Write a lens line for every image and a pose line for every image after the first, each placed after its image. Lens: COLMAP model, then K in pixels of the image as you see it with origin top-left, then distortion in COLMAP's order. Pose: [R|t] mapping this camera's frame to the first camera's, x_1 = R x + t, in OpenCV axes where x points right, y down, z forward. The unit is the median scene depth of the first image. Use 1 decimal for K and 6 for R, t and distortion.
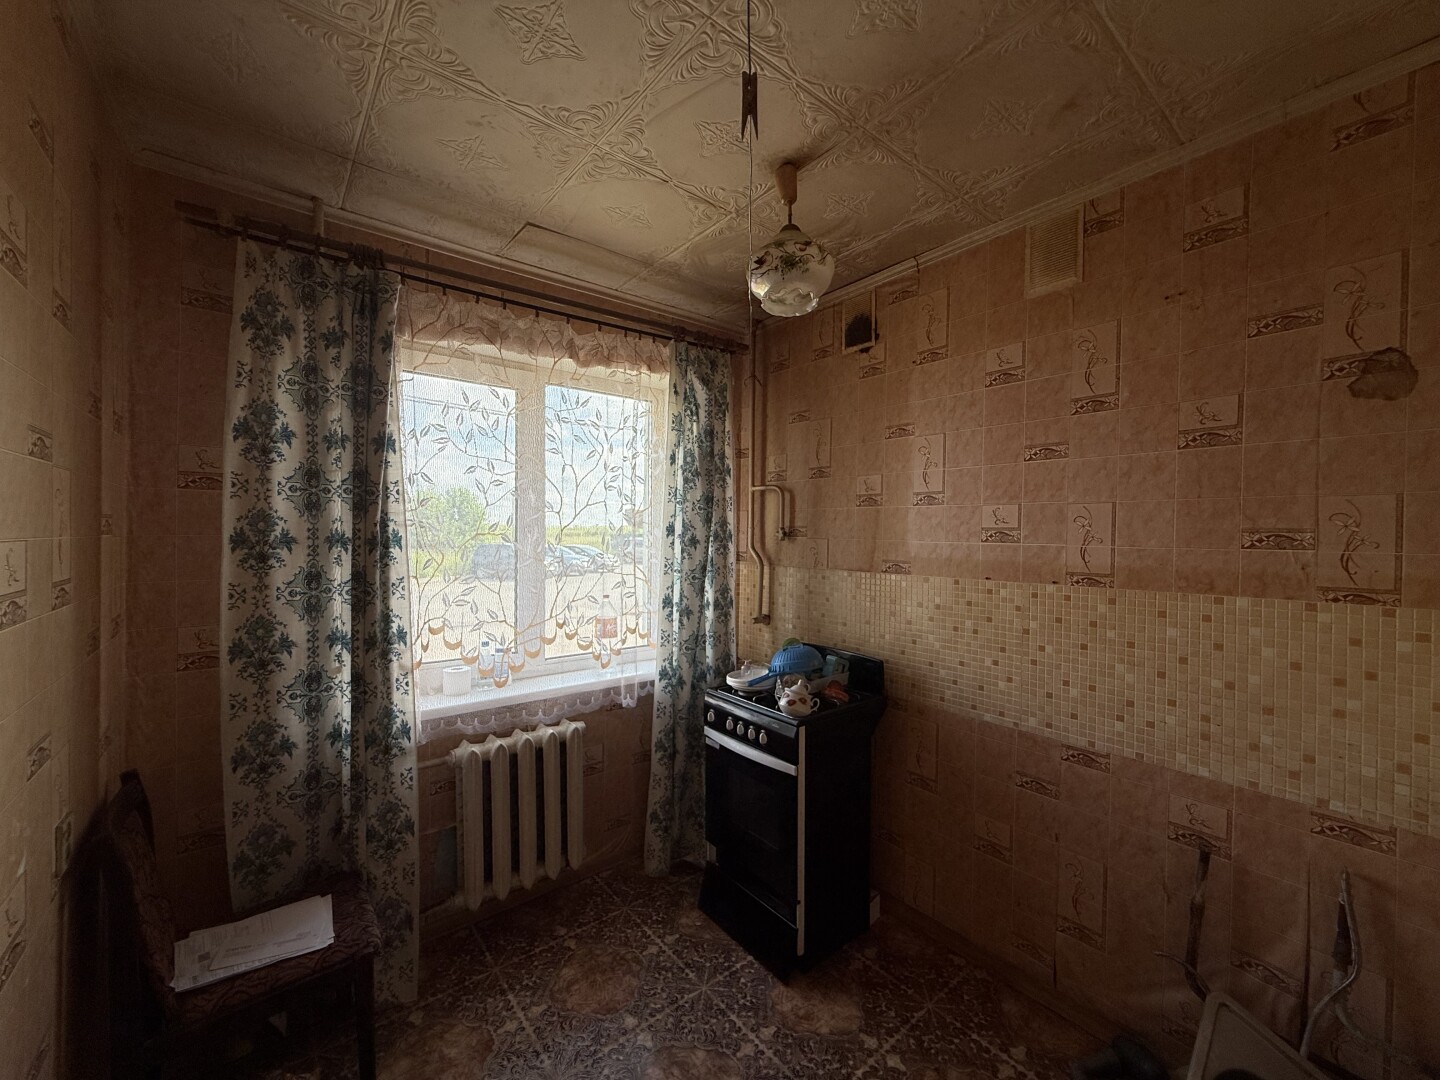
lens RADIAL K [[575.1, 0, 713.2], [0, 575.1, 538.6], [0, 0, 1]] dist [0.001522, -0.000227]
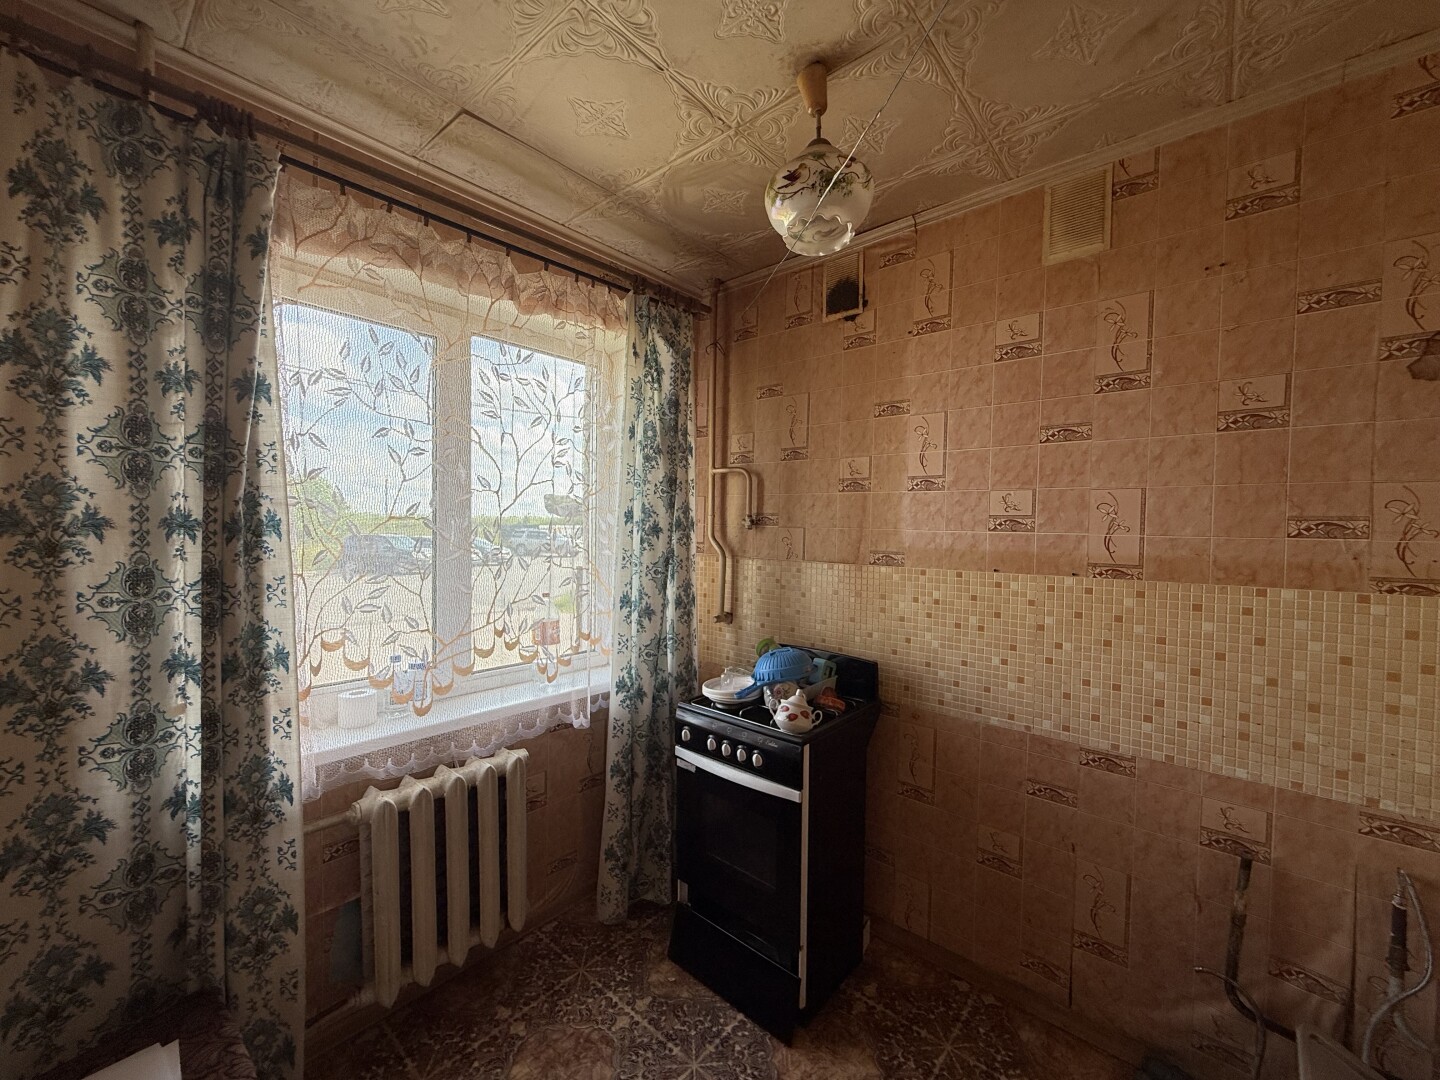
lens RADIAL K [[572.8, 0, 715.6], [0, 572.8, 538.3], [0, 0, 1]] dist [-0.002044, -0.000162]
pose [[0.983221, 0.002105, 0.182404, -0.141530], [-0.004632, 0.999899, 0.013428, 0.008324], [-0.182358, -0.014048, 0.983132, 0.200288]]
